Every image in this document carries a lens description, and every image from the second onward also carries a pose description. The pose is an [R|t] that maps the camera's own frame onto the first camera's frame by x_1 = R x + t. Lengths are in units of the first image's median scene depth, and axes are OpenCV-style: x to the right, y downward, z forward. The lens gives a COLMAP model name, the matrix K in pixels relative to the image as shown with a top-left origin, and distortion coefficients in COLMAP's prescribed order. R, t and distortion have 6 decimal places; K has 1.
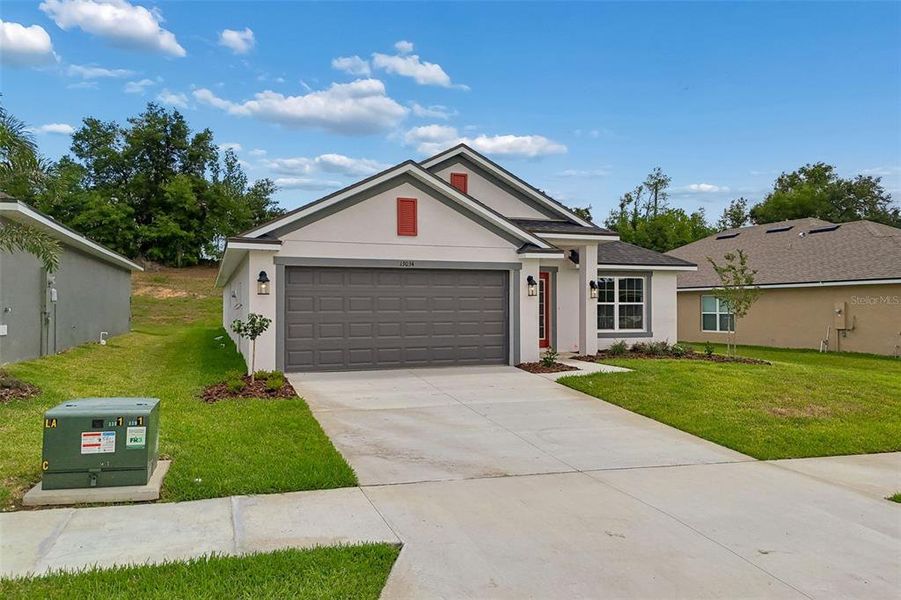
lens RADIAL K [[692.3, 0, 450.5], [0, 692.3, 300.0], [0, 0, 1]] dist [0.048378, -0.001119]
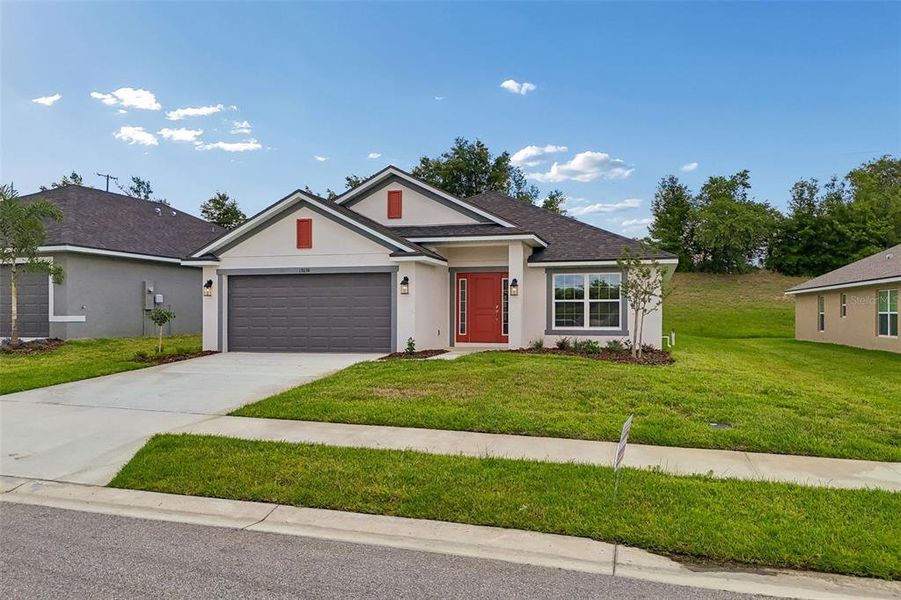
lens RADIAL K [[709.5, 0, 453.1], [0, 709.5, 323.3], [0, 0, 1]] dist [0.035202, -0.005818]
pose [[0.793884, 0.006993, -0.608029, 0.688609], [0.007340, 0.999751, 0.021083, 0.014321], [0.608025, -0.021200, 0.793635, 0.087198]]
